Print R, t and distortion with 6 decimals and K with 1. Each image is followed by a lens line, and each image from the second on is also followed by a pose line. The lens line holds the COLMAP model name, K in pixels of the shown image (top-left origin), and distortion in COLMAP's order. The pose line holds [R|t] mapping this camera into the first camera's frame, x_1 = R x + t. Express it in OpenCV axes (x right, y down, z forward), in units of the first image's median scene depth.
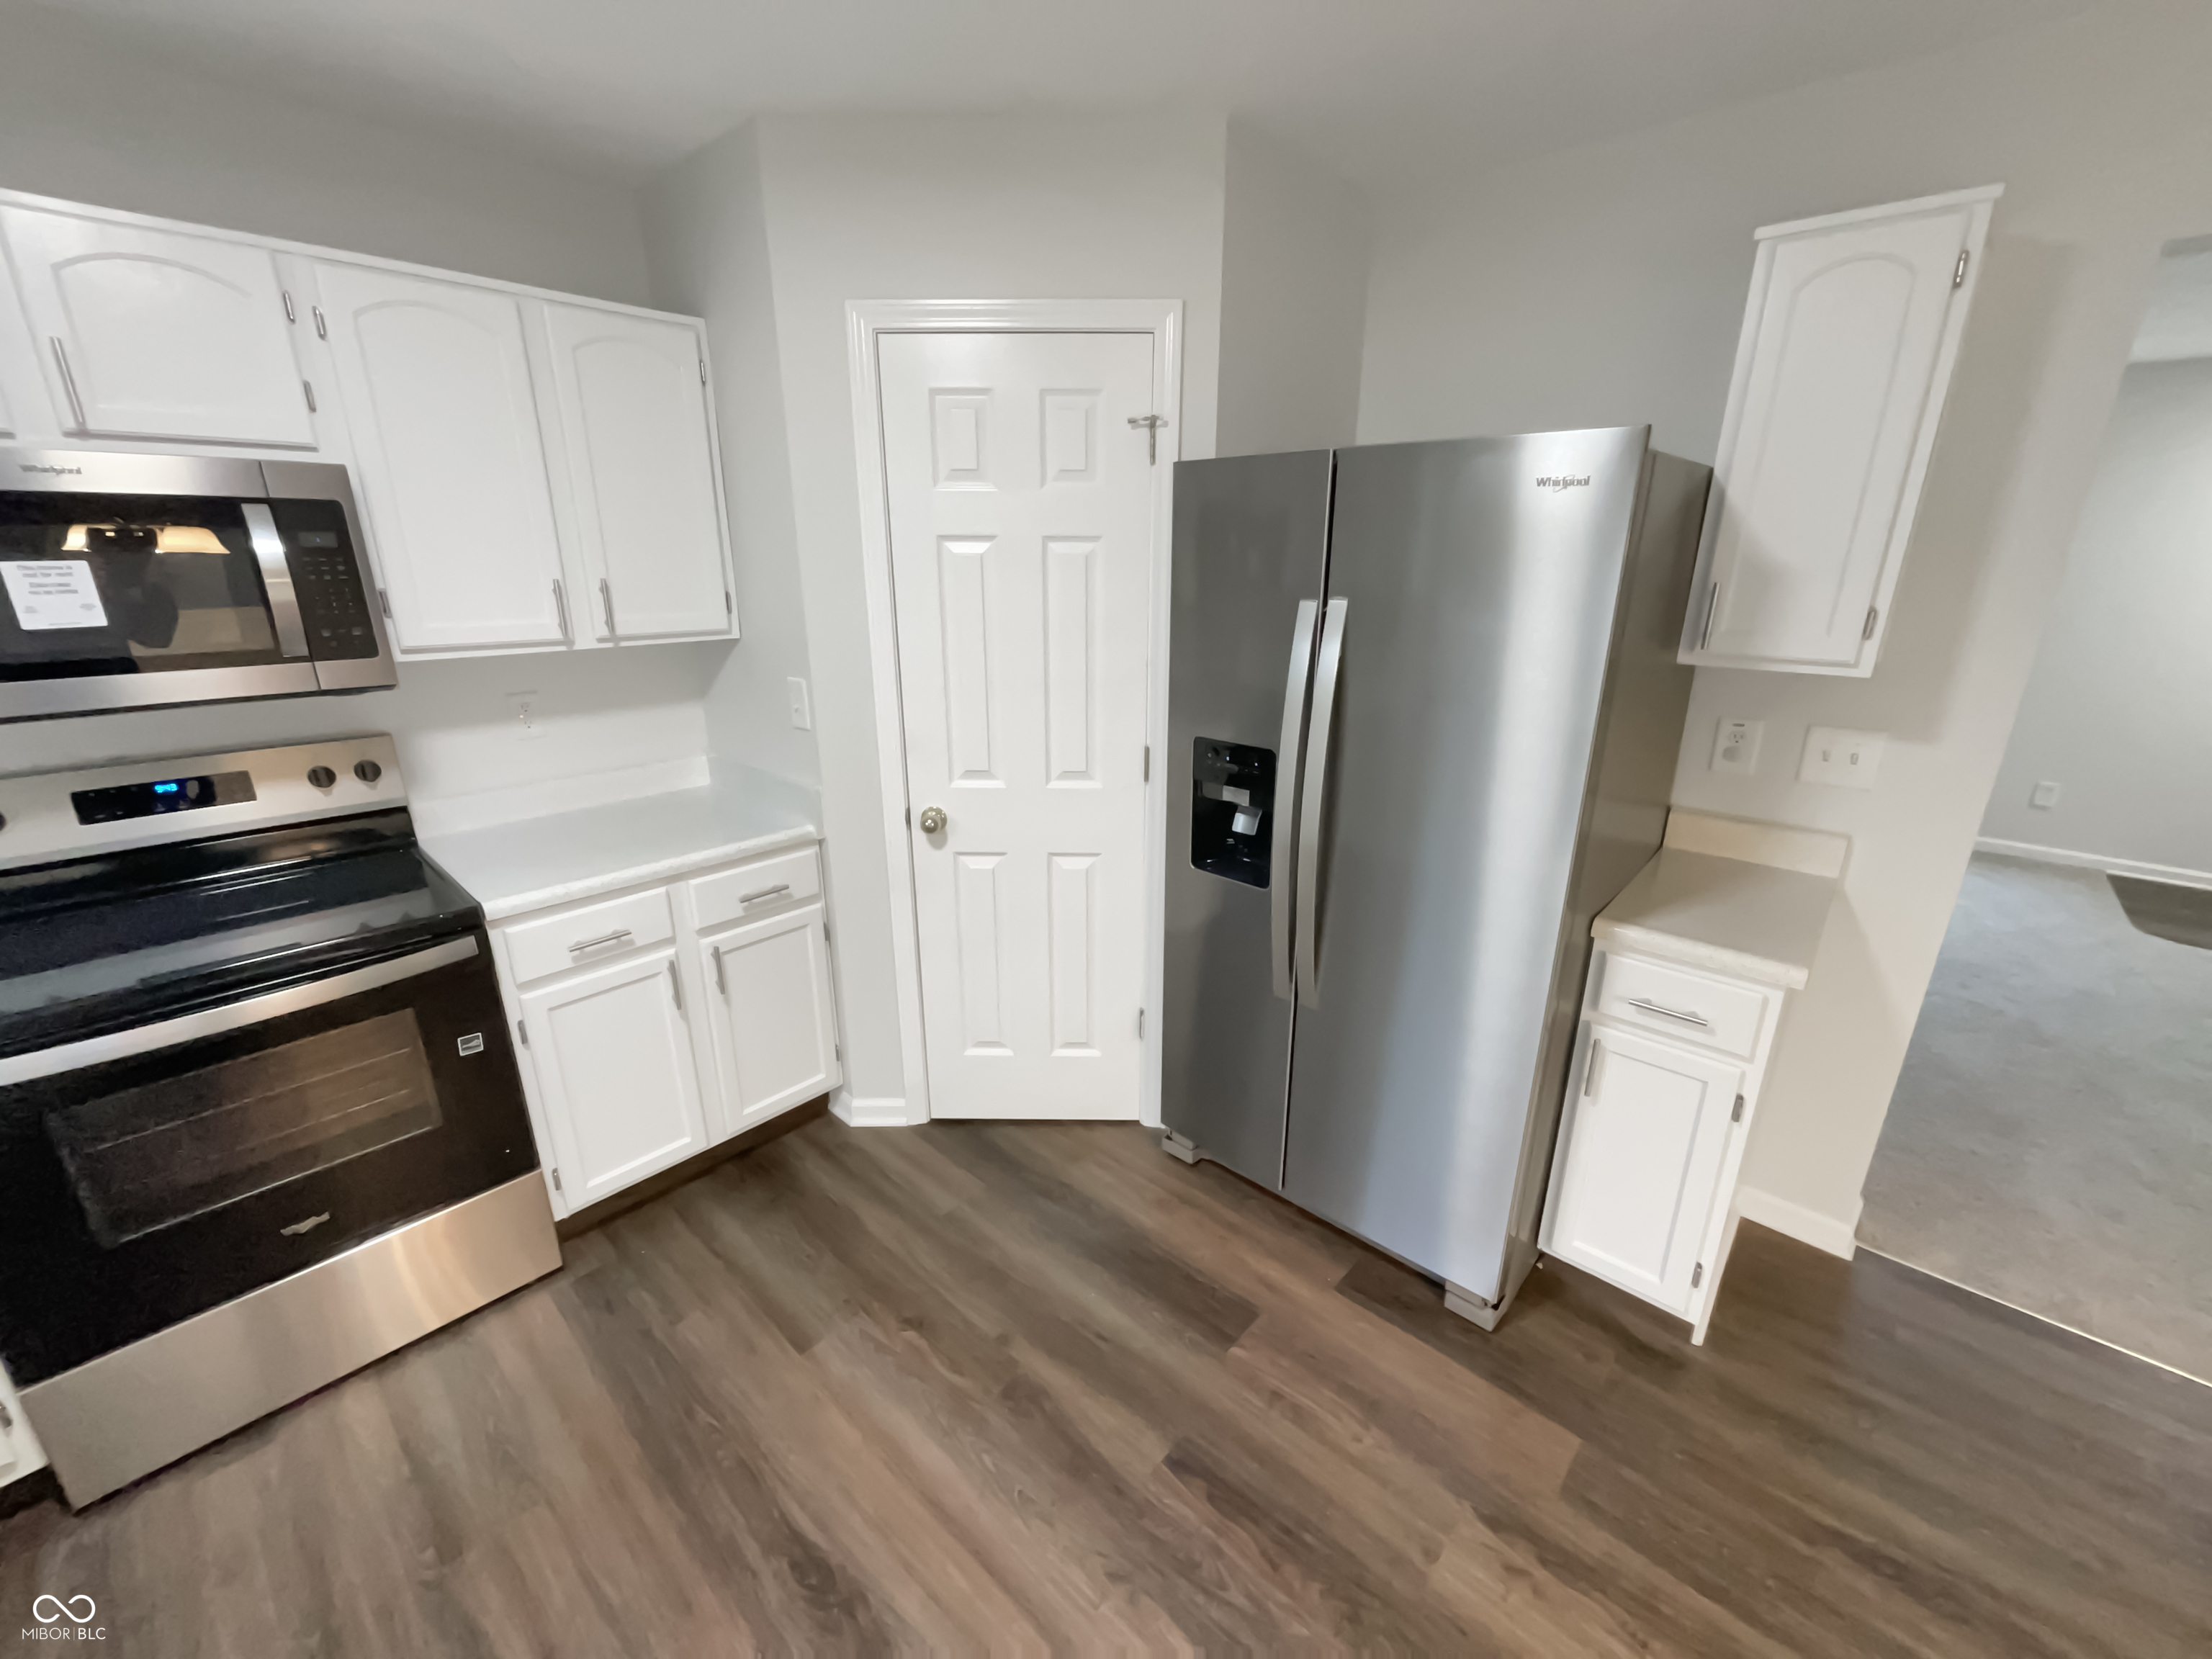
lens RADIAL K [[879.2, 0, 1117.8], [0, 879.2, 825.8], [0, 0, 1]] dist [-0.001812, -0.000575]
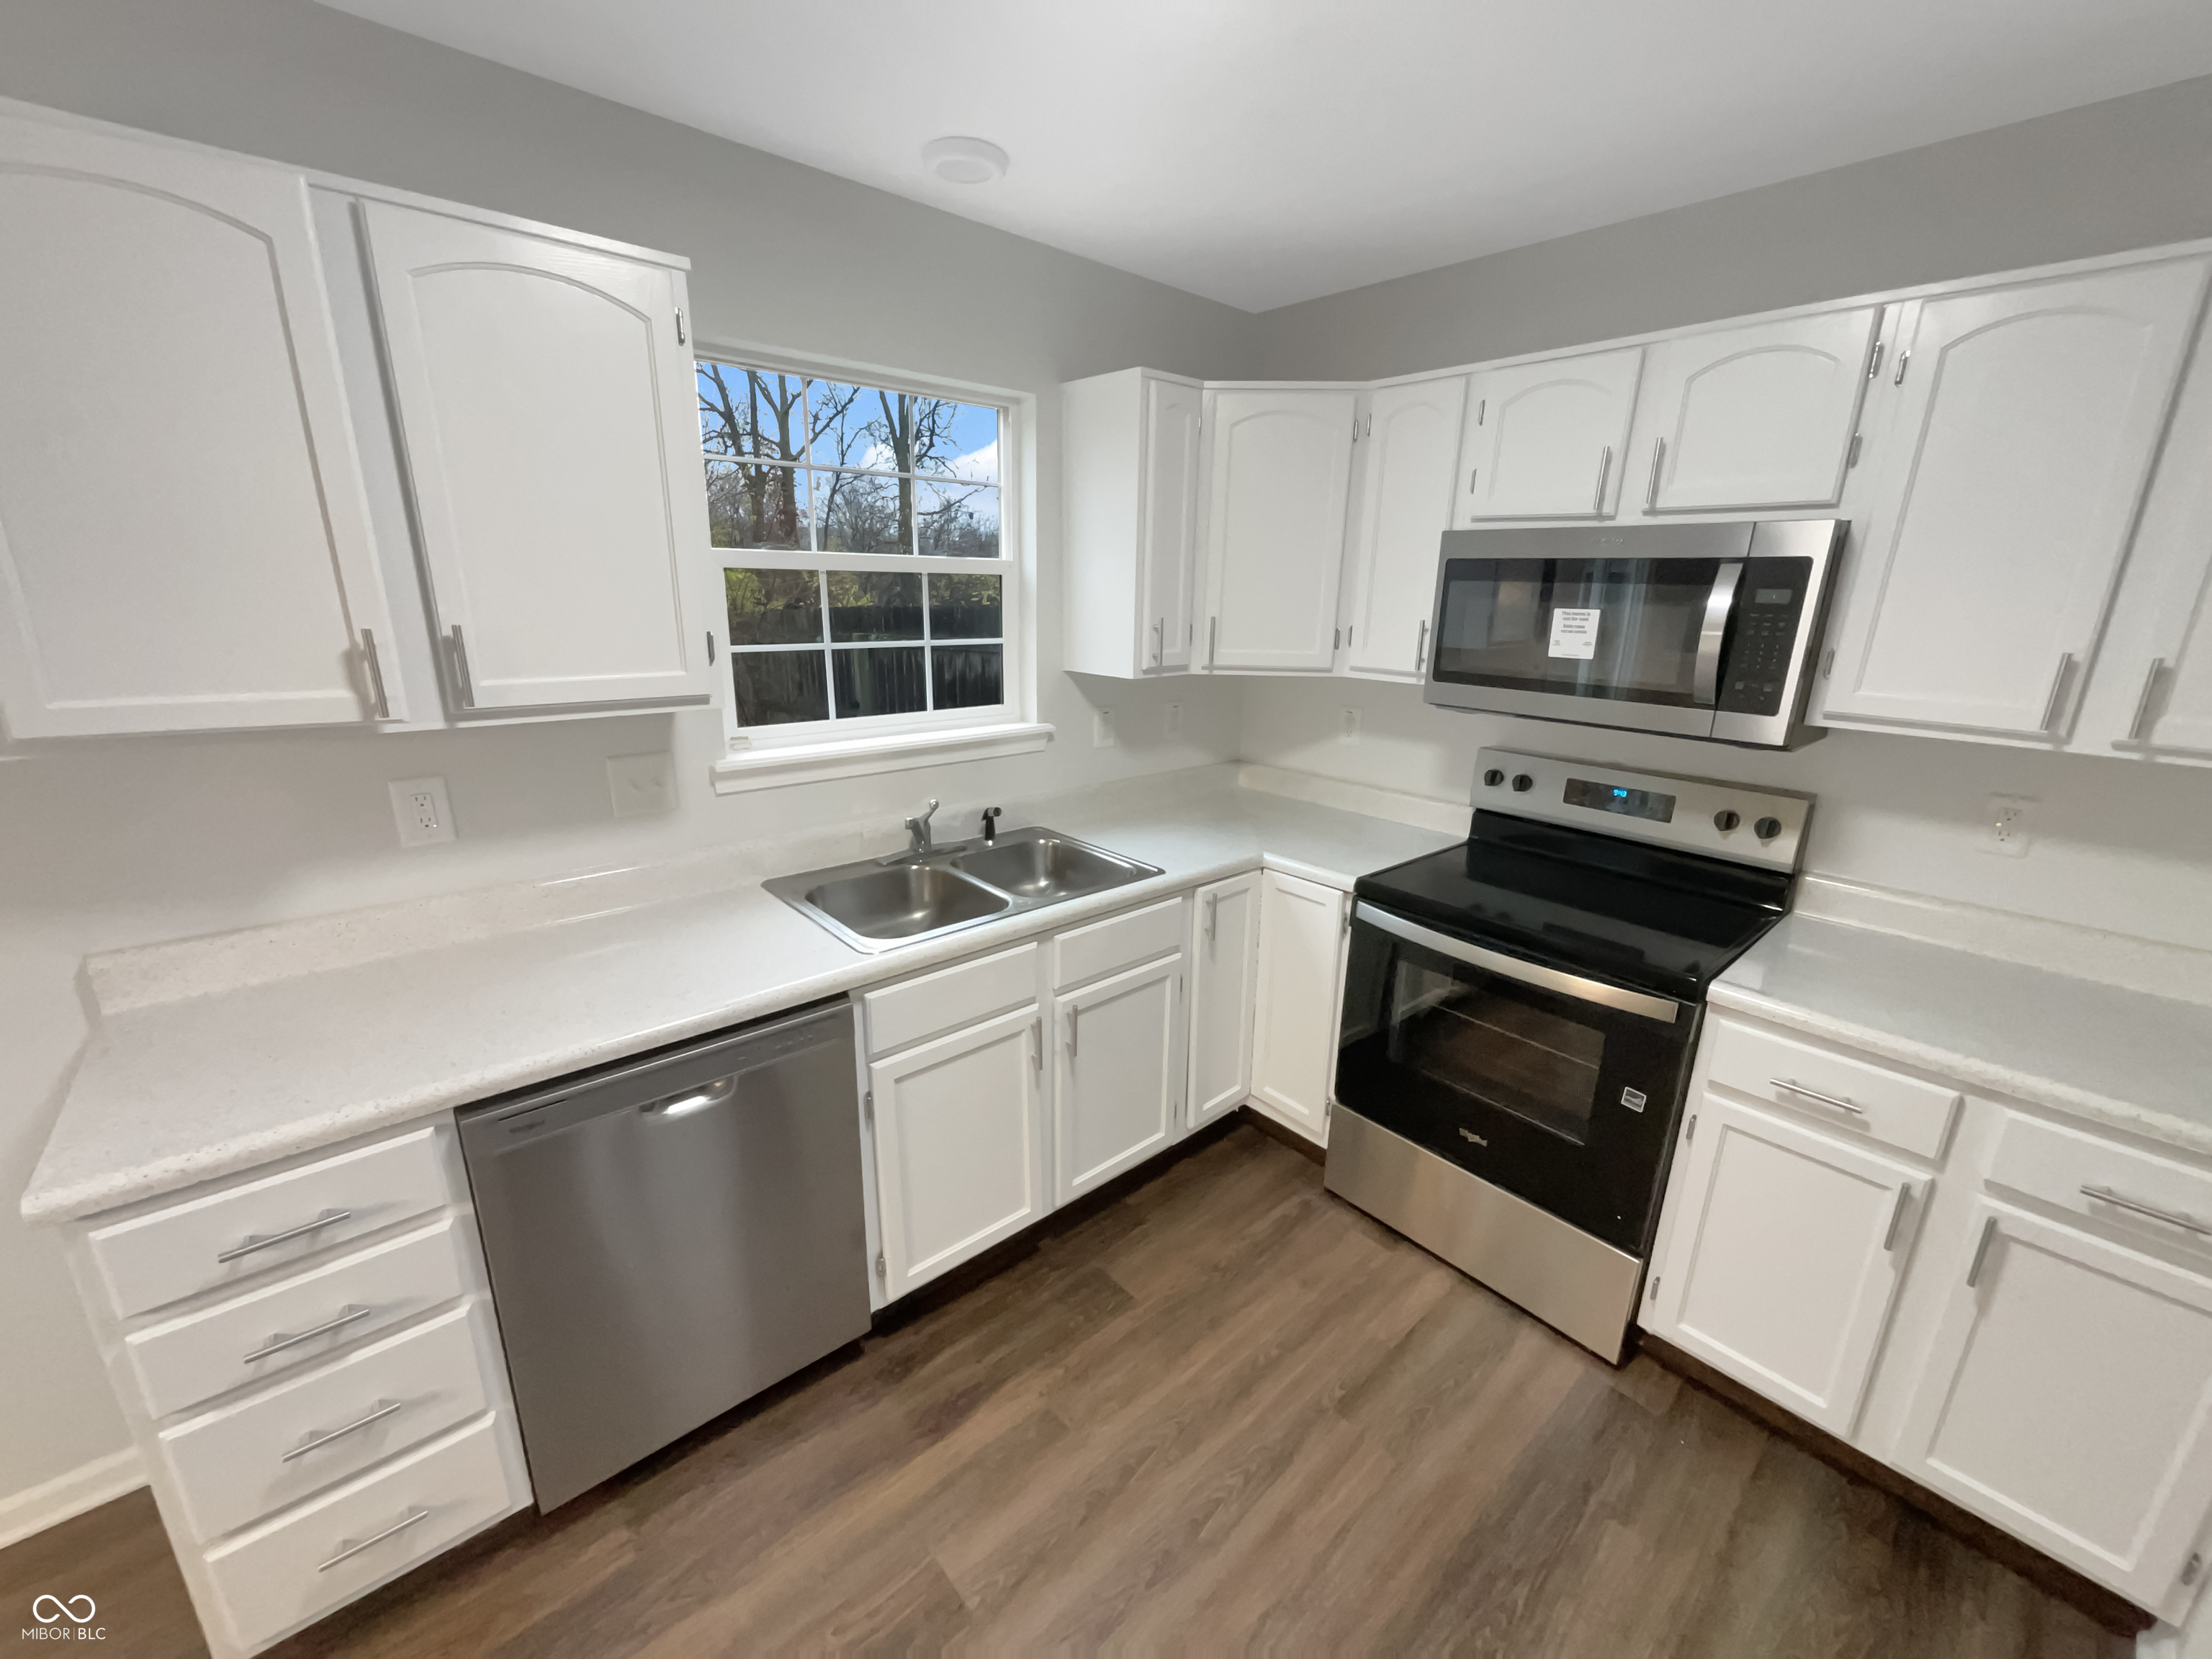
lens RADIAL K [[879.2, 0, 1113.2], [0, 879.2, 834.9], [0, 0, 1]] dist [-0.001812, -0.000575]
pose [[-0.117975, 0.259756, -0.958441, 0.180482], [-0.319576, 0.903901, 0.284312, -0.102851], [0.940188, 0.339837, -0.023626, 0.340894]]
